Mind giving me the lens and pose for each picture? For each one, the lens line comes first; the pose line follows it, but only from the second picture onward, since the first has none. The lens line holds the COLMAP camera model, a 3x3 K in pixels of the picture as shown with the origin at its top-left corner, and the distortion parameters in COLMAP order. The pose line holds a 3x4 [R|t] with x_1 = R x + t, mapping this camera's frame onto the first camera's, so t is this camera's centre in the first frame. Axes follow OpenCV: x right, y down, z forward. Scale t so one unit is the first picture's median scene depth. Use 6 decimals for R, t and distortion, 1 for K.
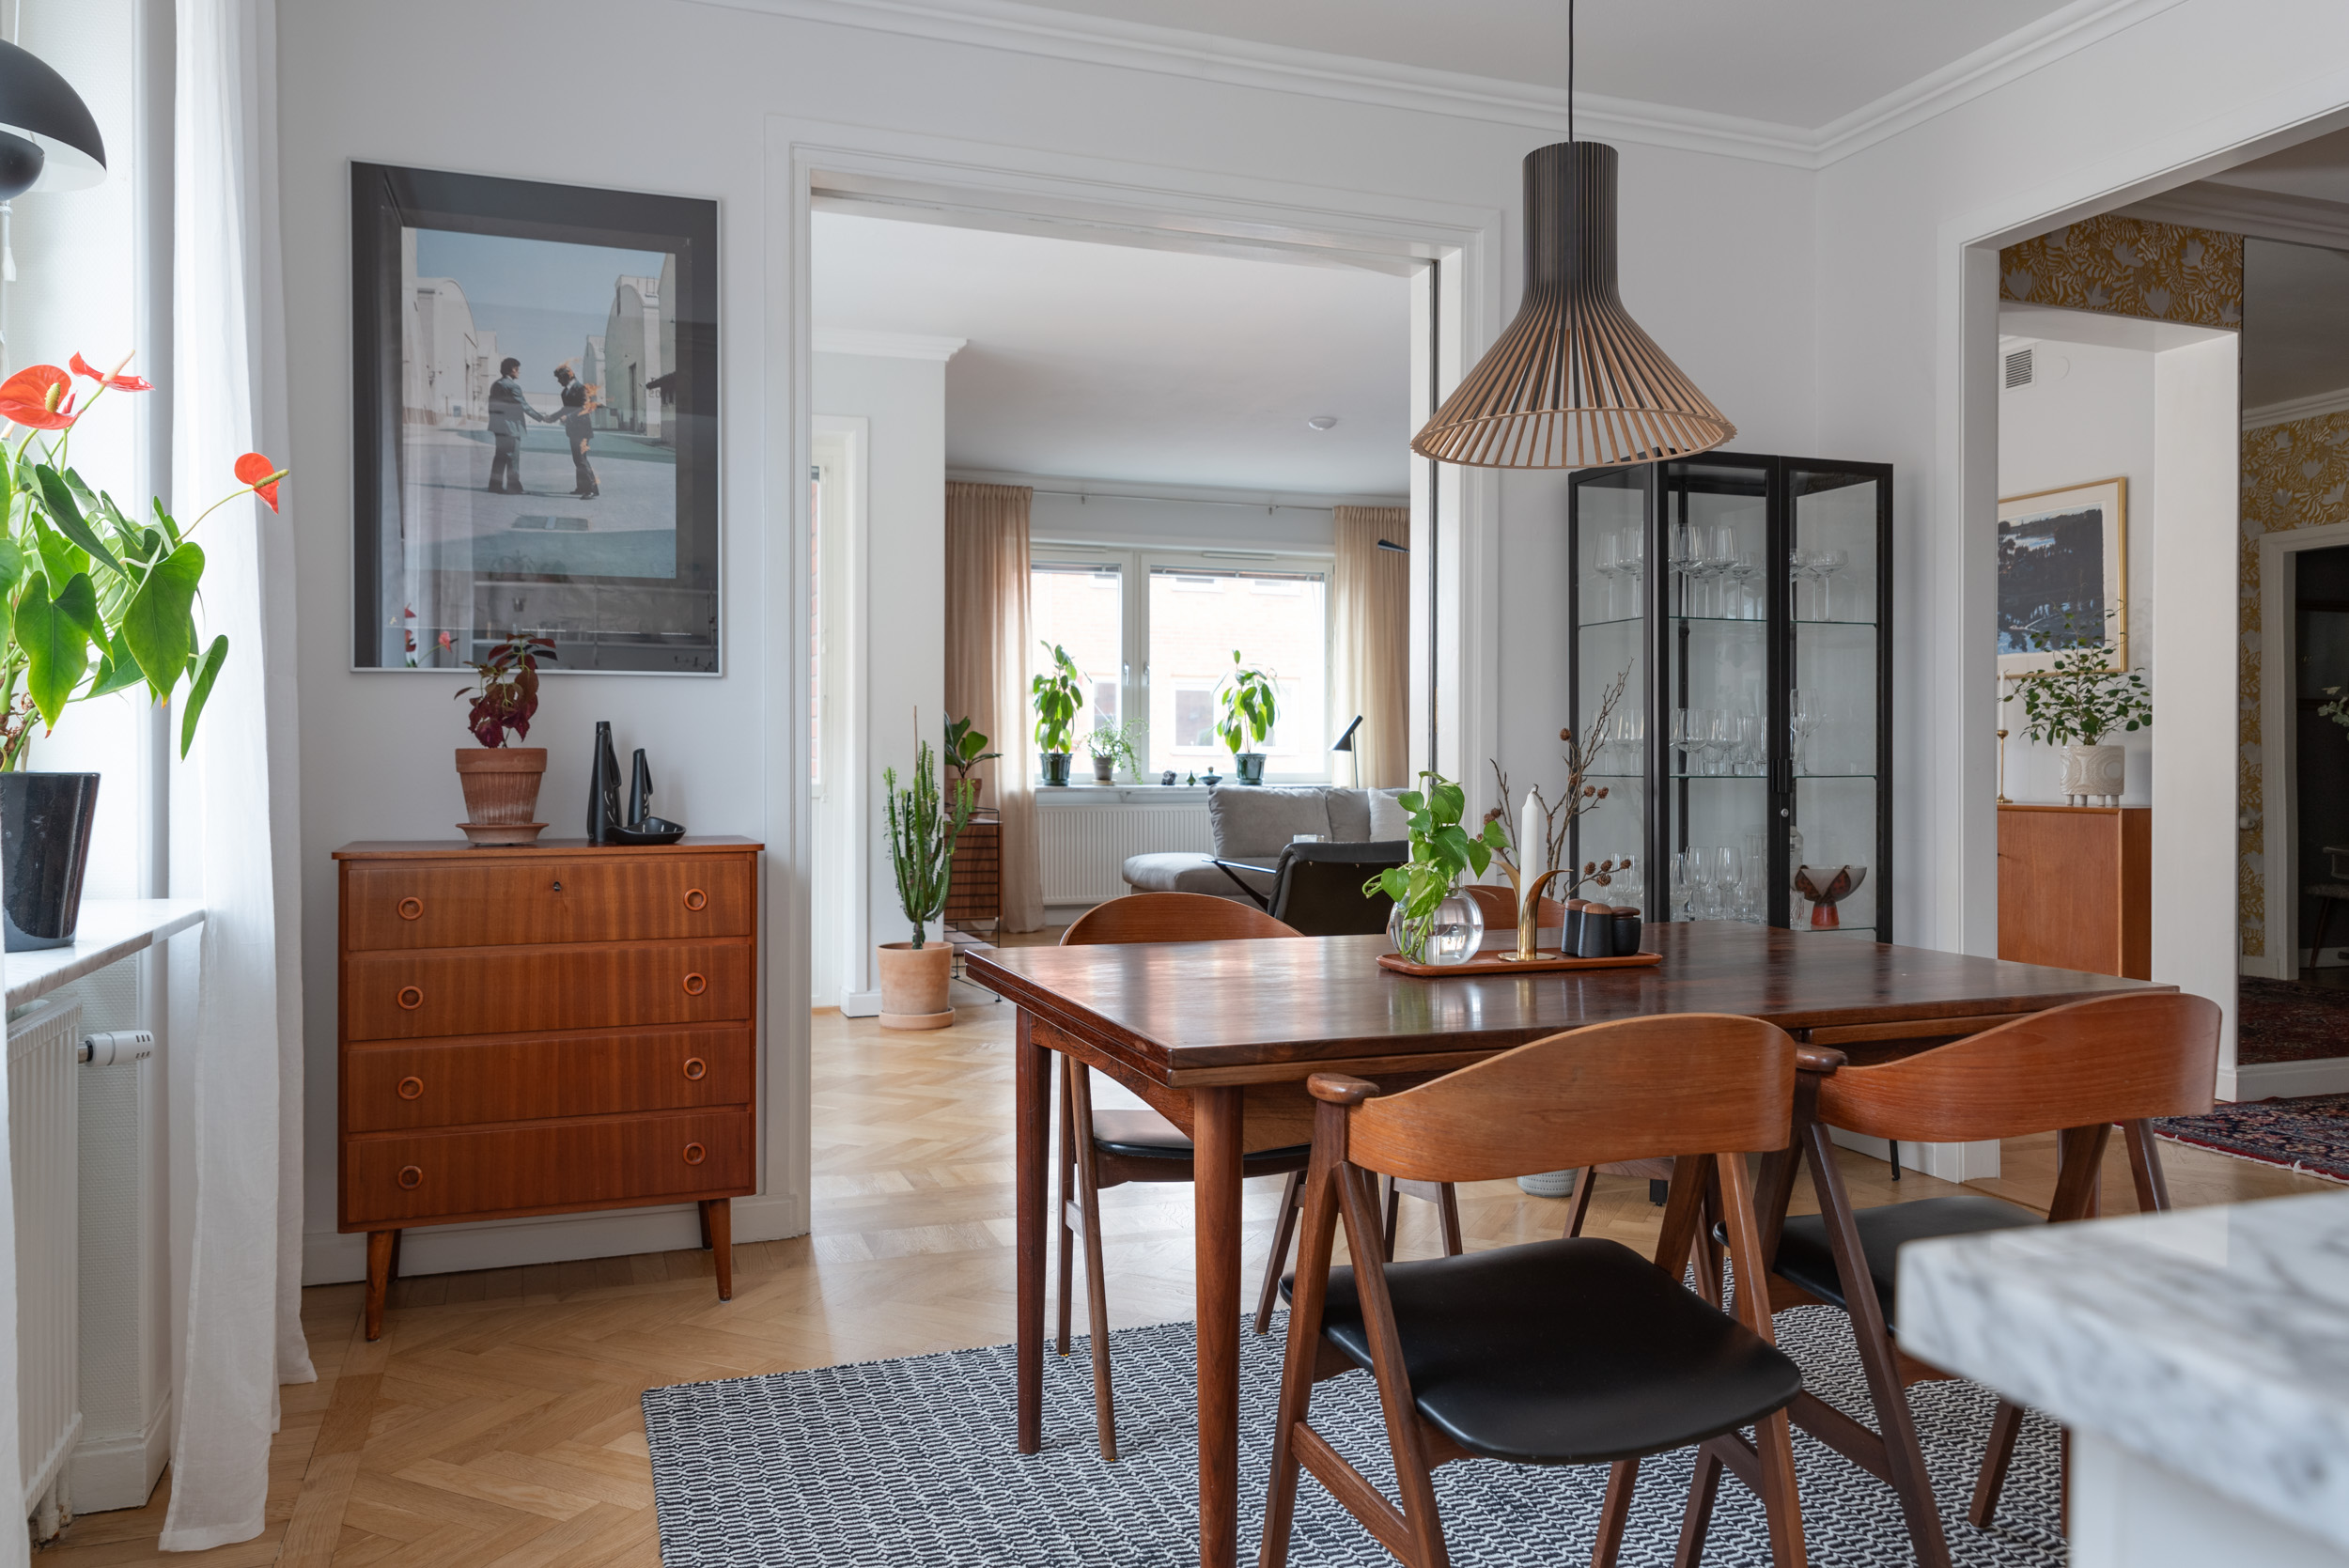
lens RADIAL K [[1679.5, 0, 1176.1], [0, 1679.5, 767.8], [0, 0, 1]] dist [0.011212, 0.001863]
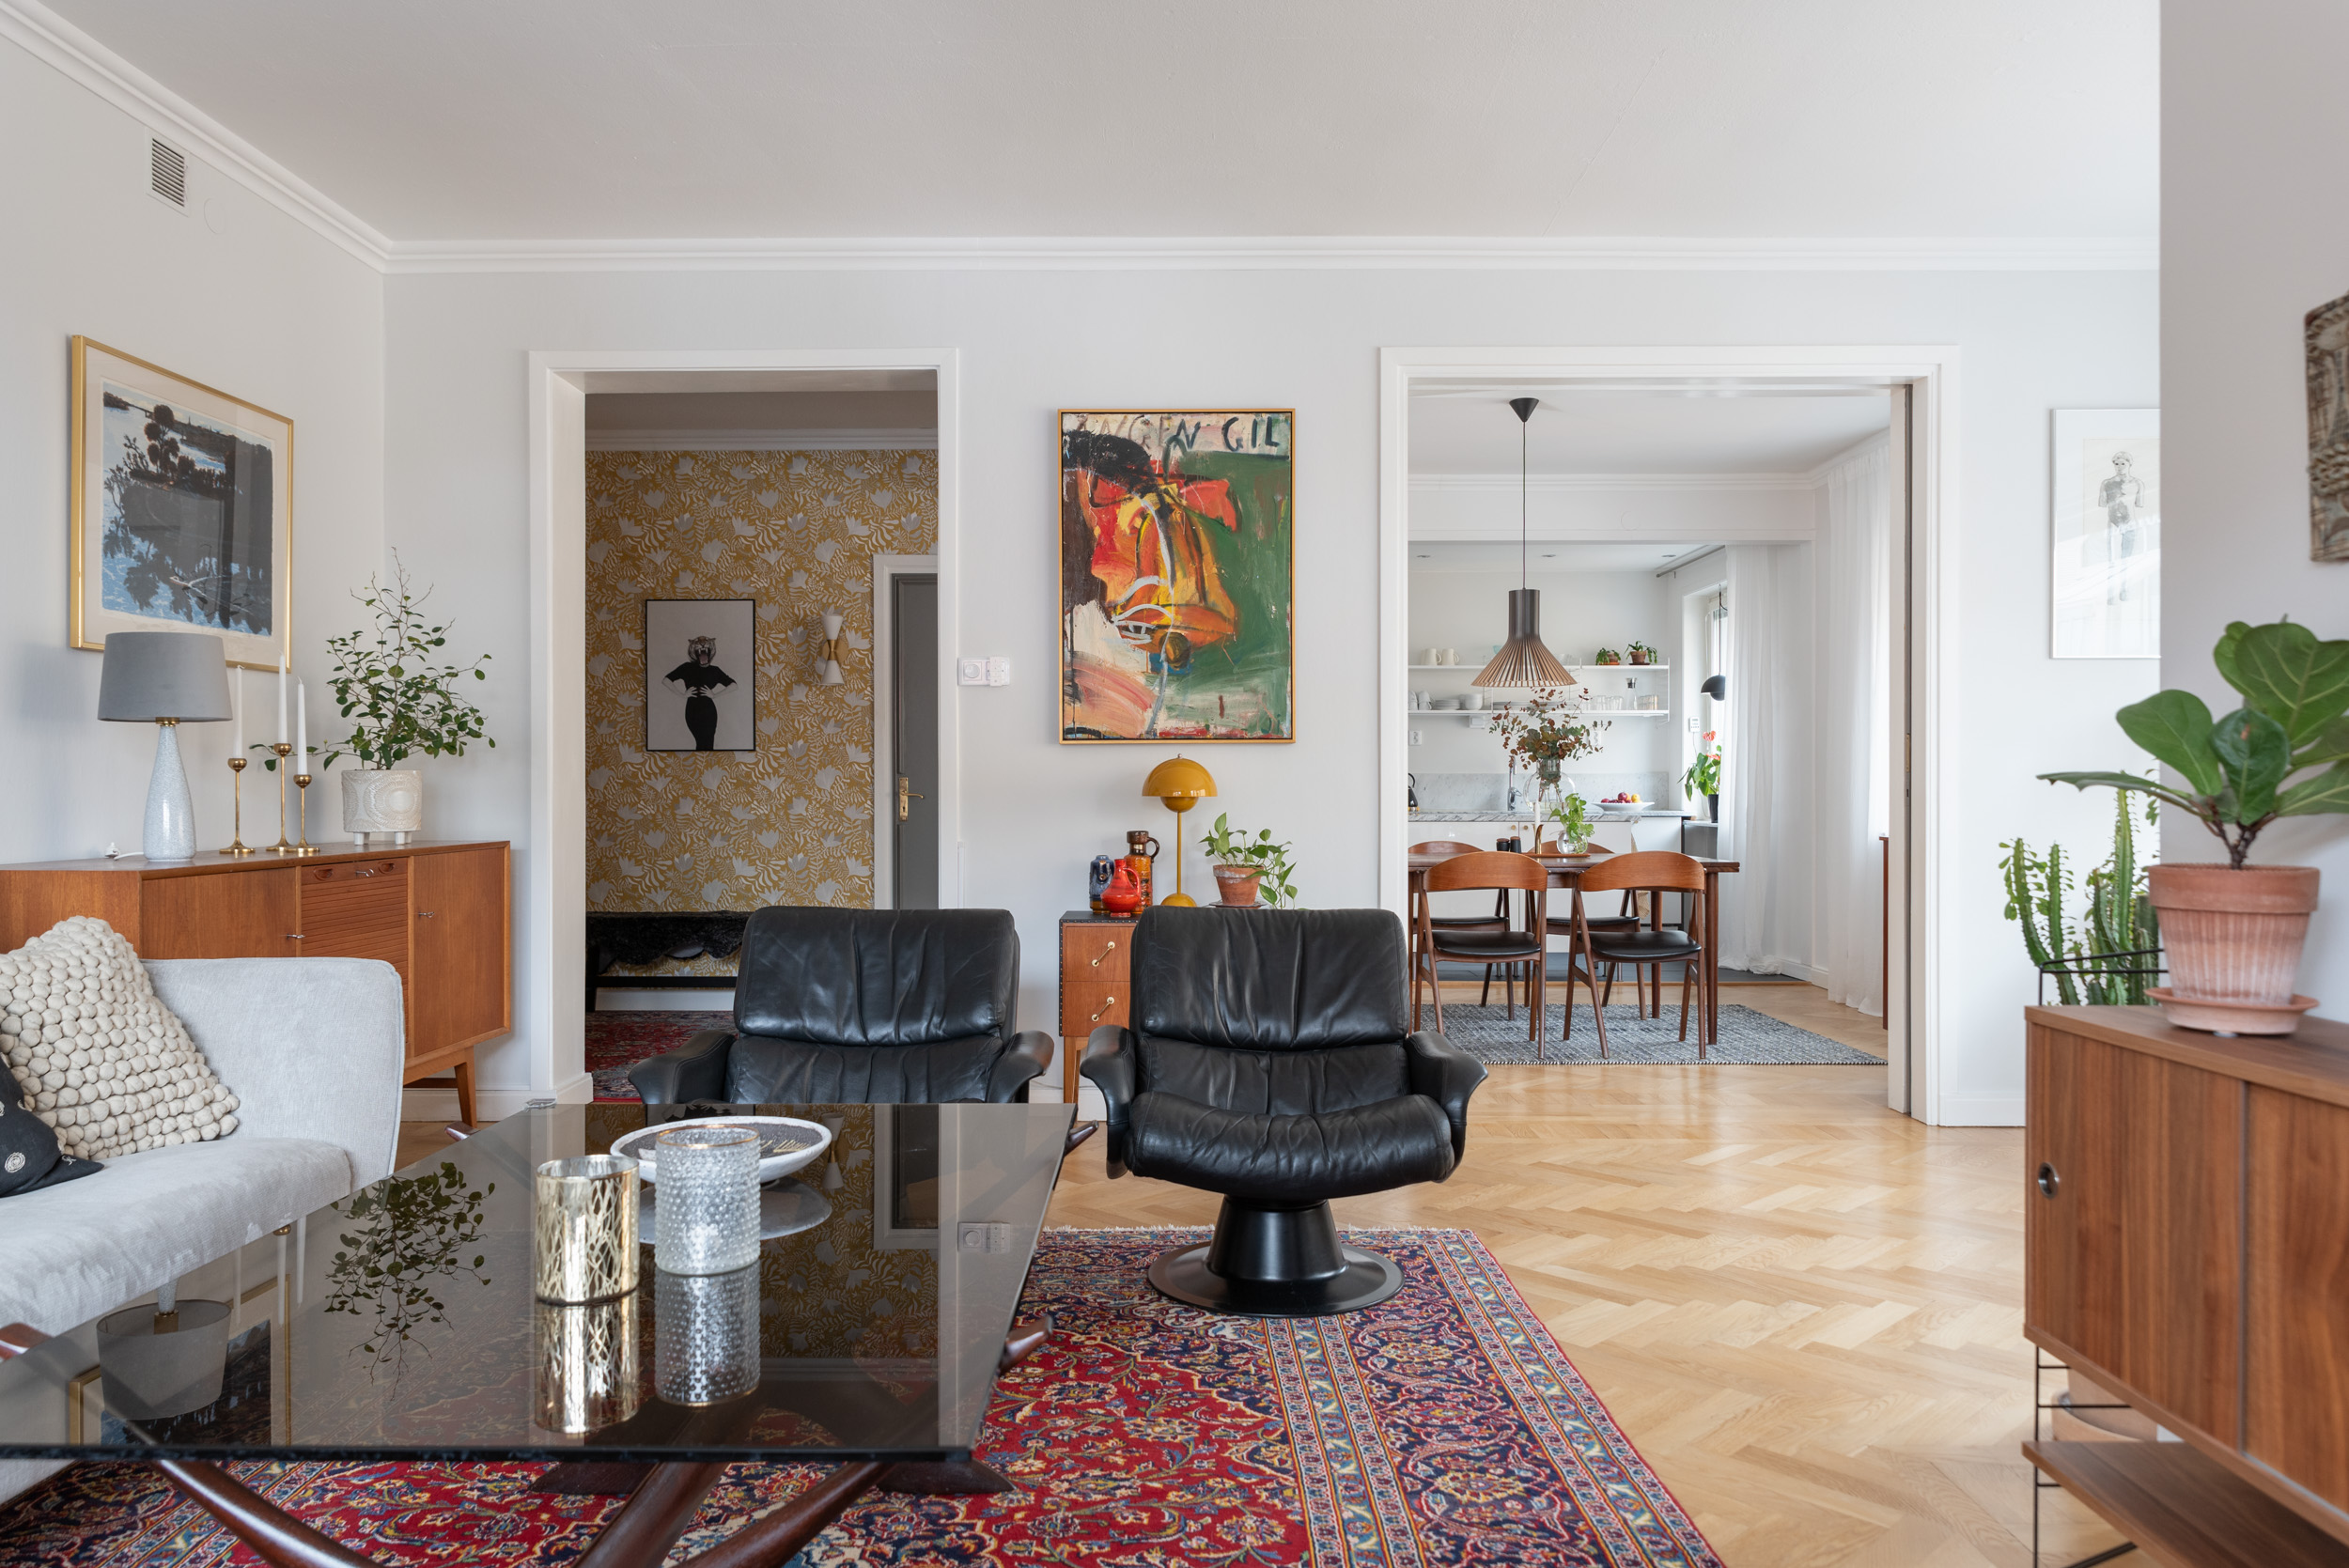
lens RADIAL K [[1599.4, 0, 1163.1], [0, 1599.4, 796.6], [0, 0, 1]] dist [0.009665, 0.003574]
pose [[-0.935219, -0.006346, 0.354014, -0.109400], [-0.001872, 0.999914, 0.012979, -0.015220], [-0.354066, 0.011476, -0.935150, 2.291472]]
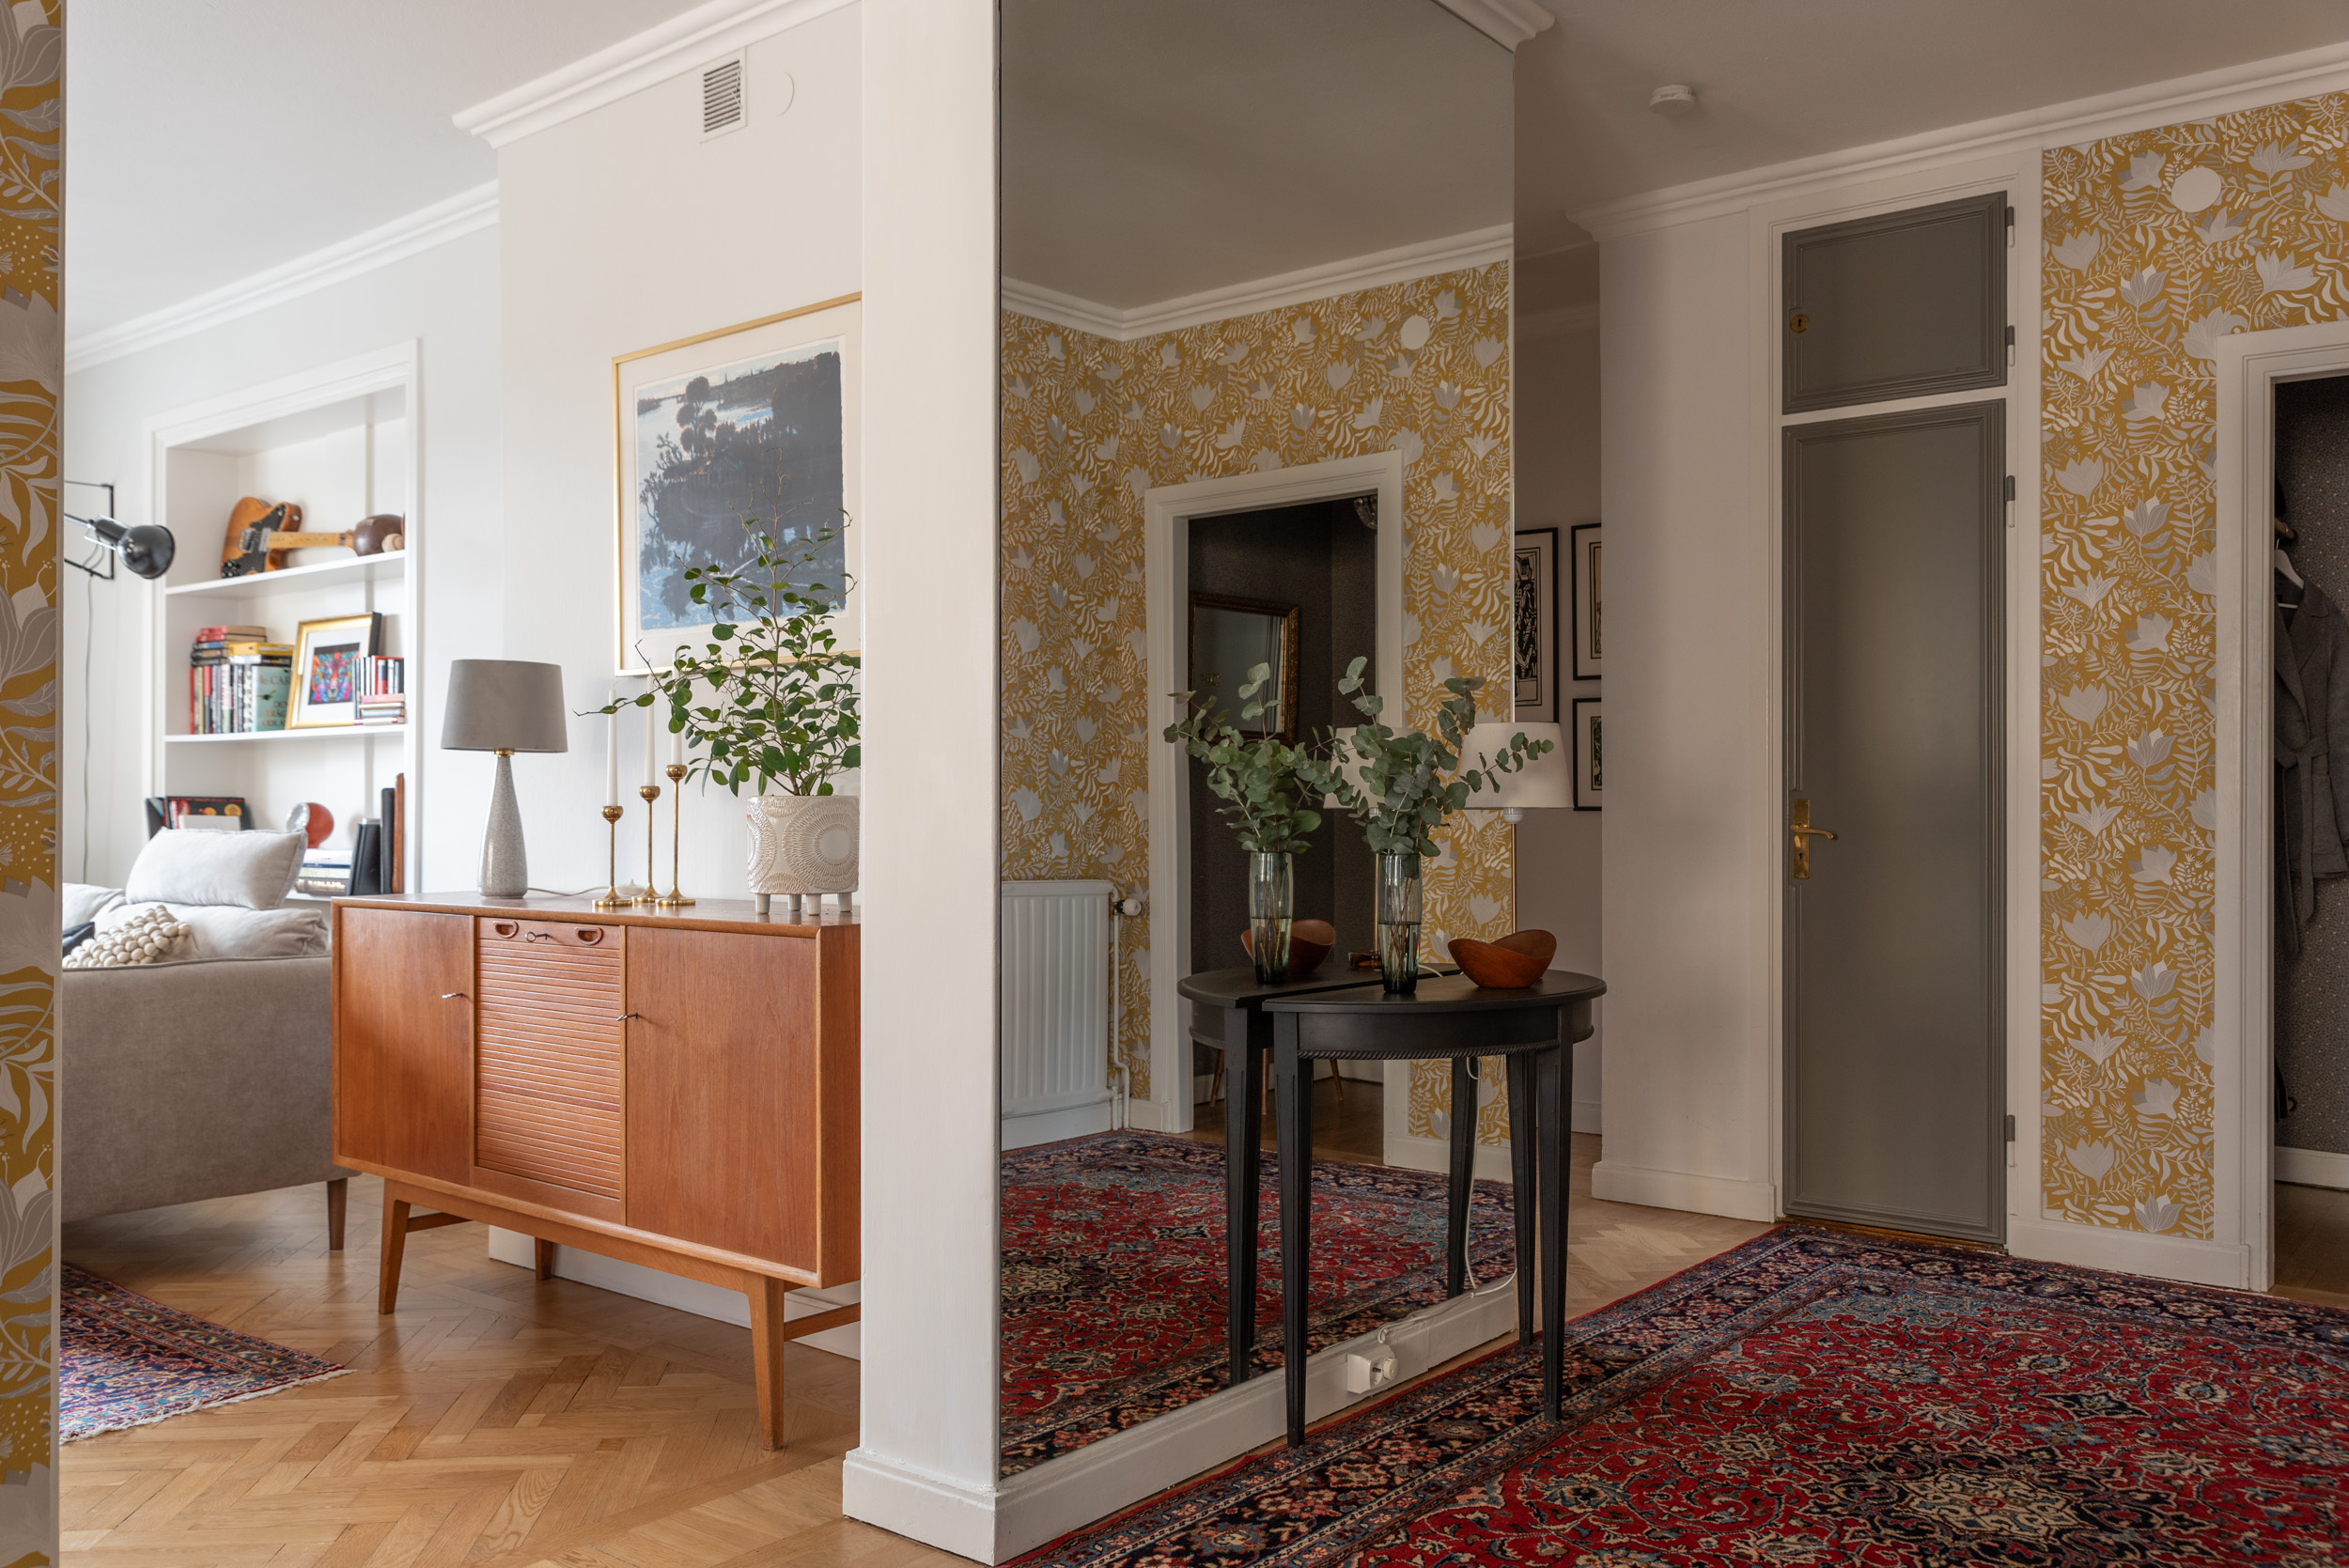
lens RADIAL K [[1862.0, 0, 1174.5], [0, 1862.0, 784.0], [0, 0, 1]] dist [0.005715, 0.002592]
pose [[0.856981, 0.001778, 0.515345, 0.504583], [0.005723, 0.999900, -0.012966, -0.012530], [-0.515316, 0.014061, 0.856885, 0.663016]]
